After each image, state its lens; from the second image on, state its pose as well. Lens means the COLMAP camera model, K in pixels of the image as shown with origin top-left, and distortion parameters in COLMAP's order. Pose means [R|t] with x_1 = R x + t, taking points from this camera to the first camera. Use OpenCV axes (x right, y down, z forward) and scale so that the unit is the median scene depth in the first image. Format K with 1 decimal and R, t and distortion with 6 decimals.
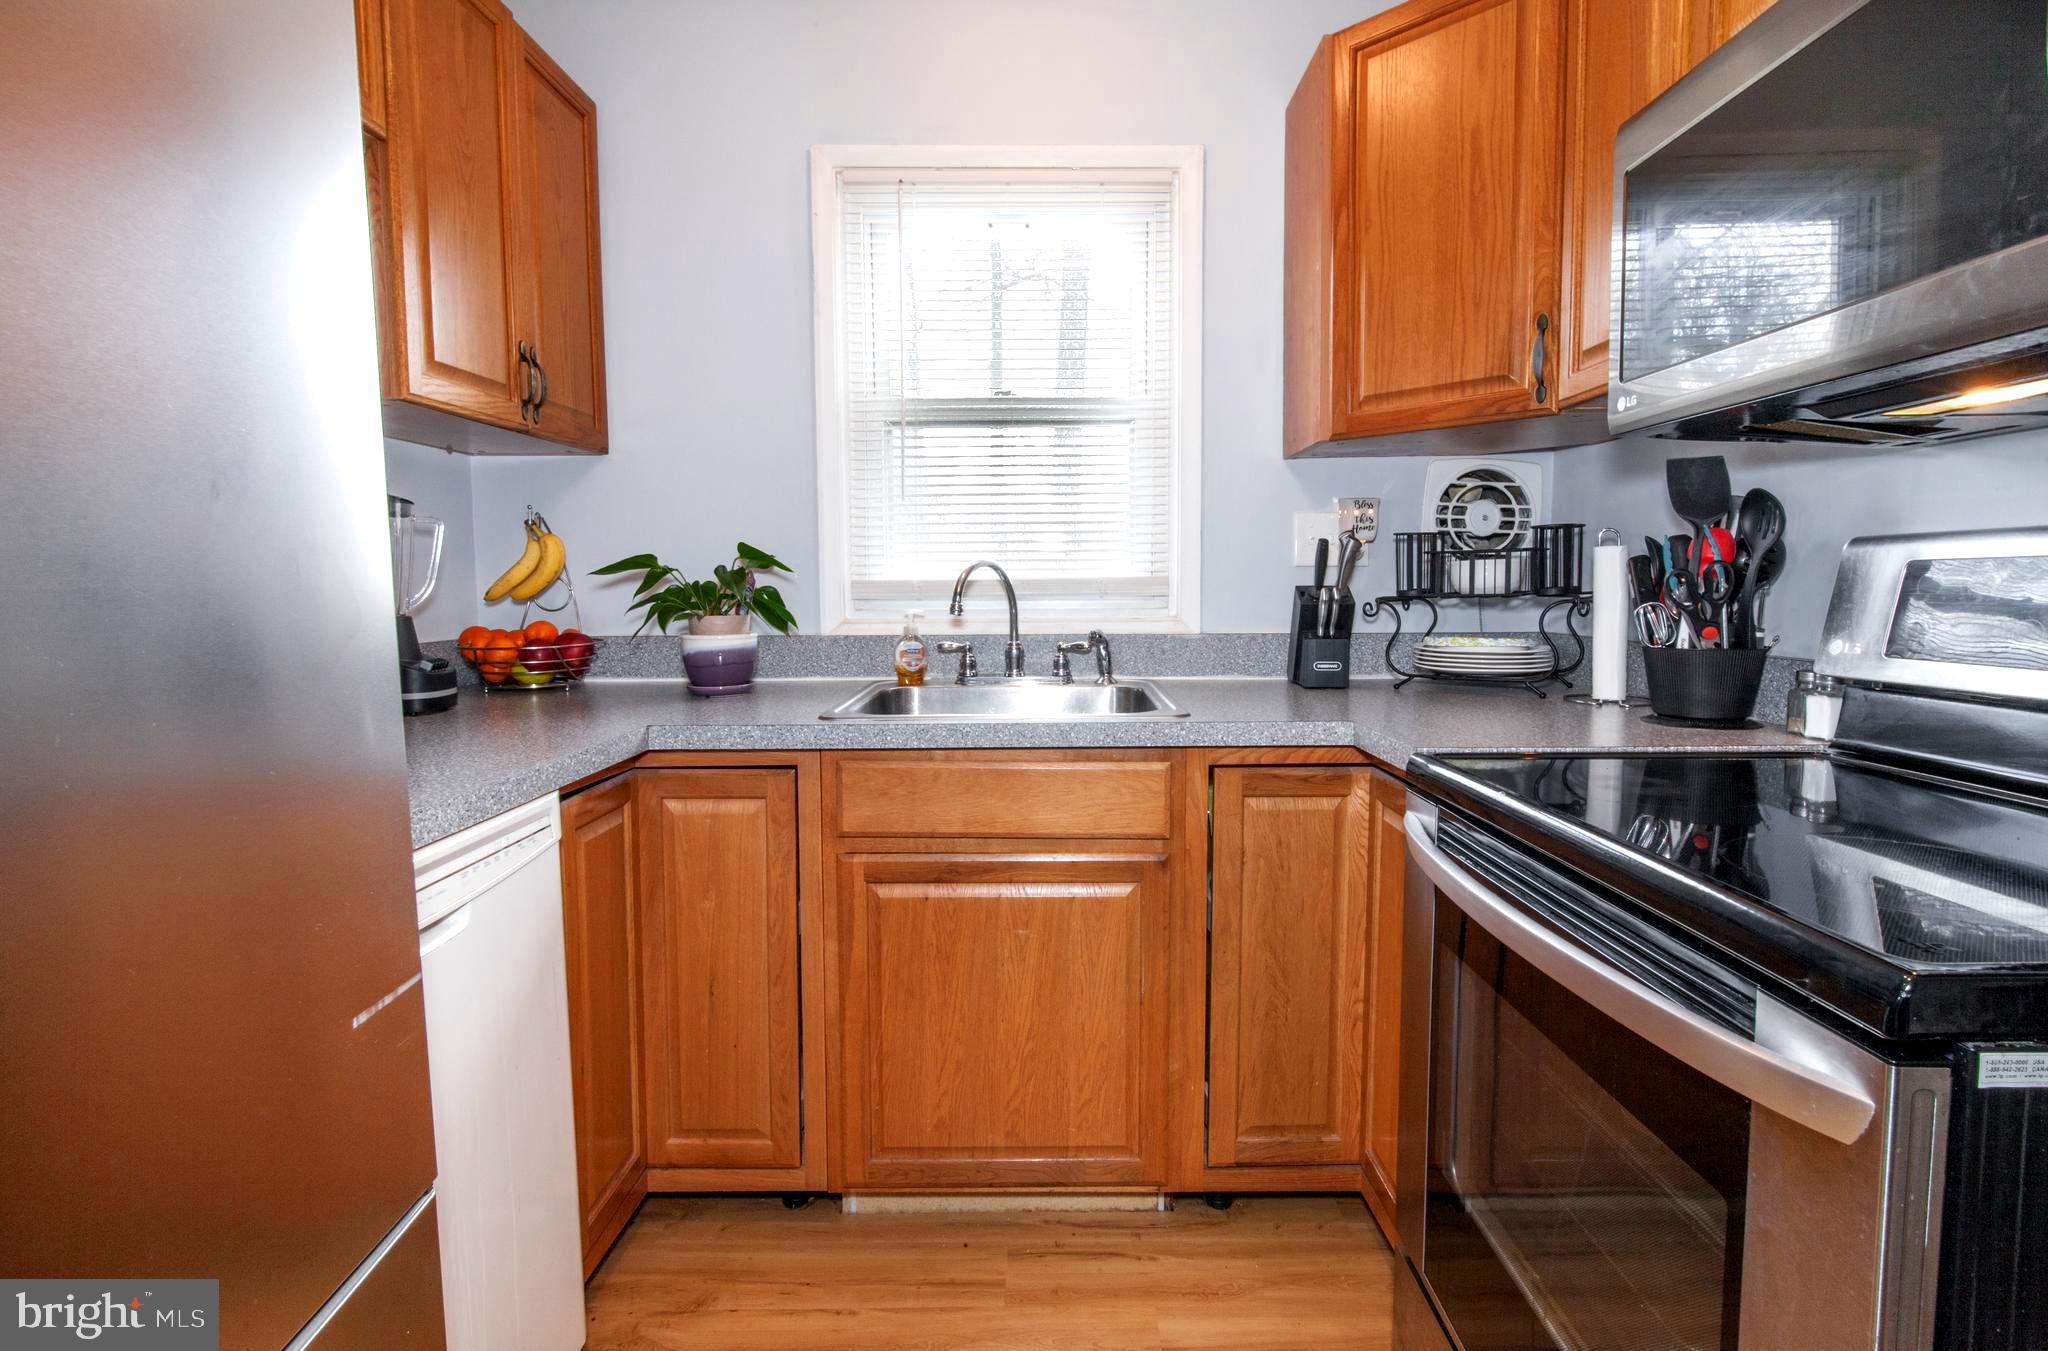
lens RADIAL K [[940.9, 0, 1030.3], [0, 940.9, 650.4], [0, 0, 1]] dist [0.005803, 0.000202]
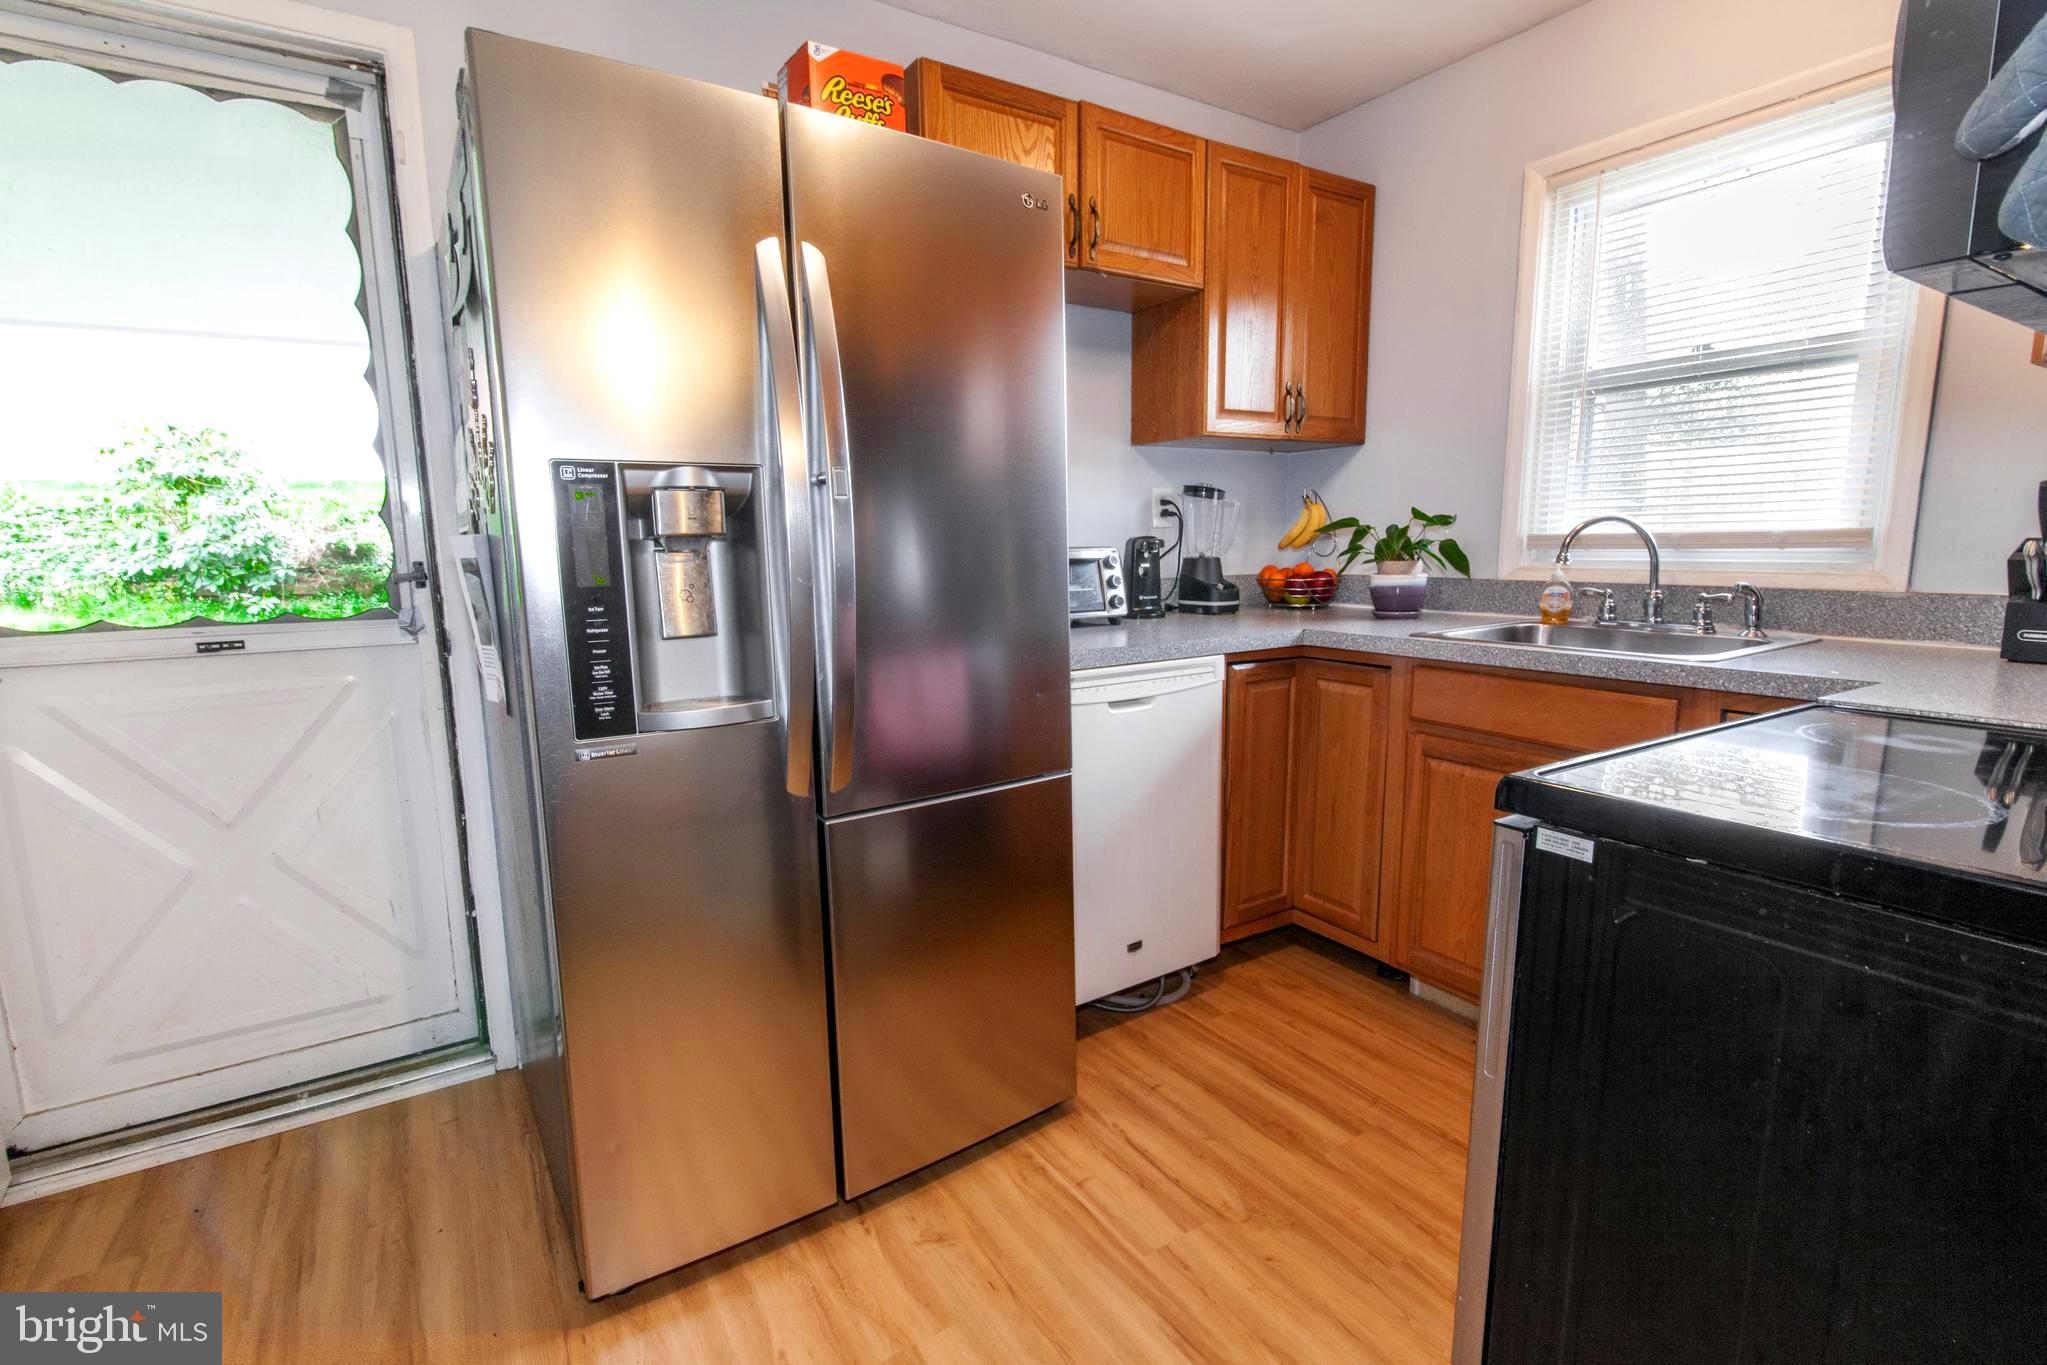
lens RADIAL K [[938.5, 0, 1023.5], [0, 938.5, 682.5], [0, 0, 1]] dist [-0.001340, 0.000102]
pose [[0.534108, 0.127560, -0.835737, 0.540975], [-0.049479, 0.991573, 0.119724, 0.002312], [0.843967, -0.022594, 0.535919, -0.196534]]
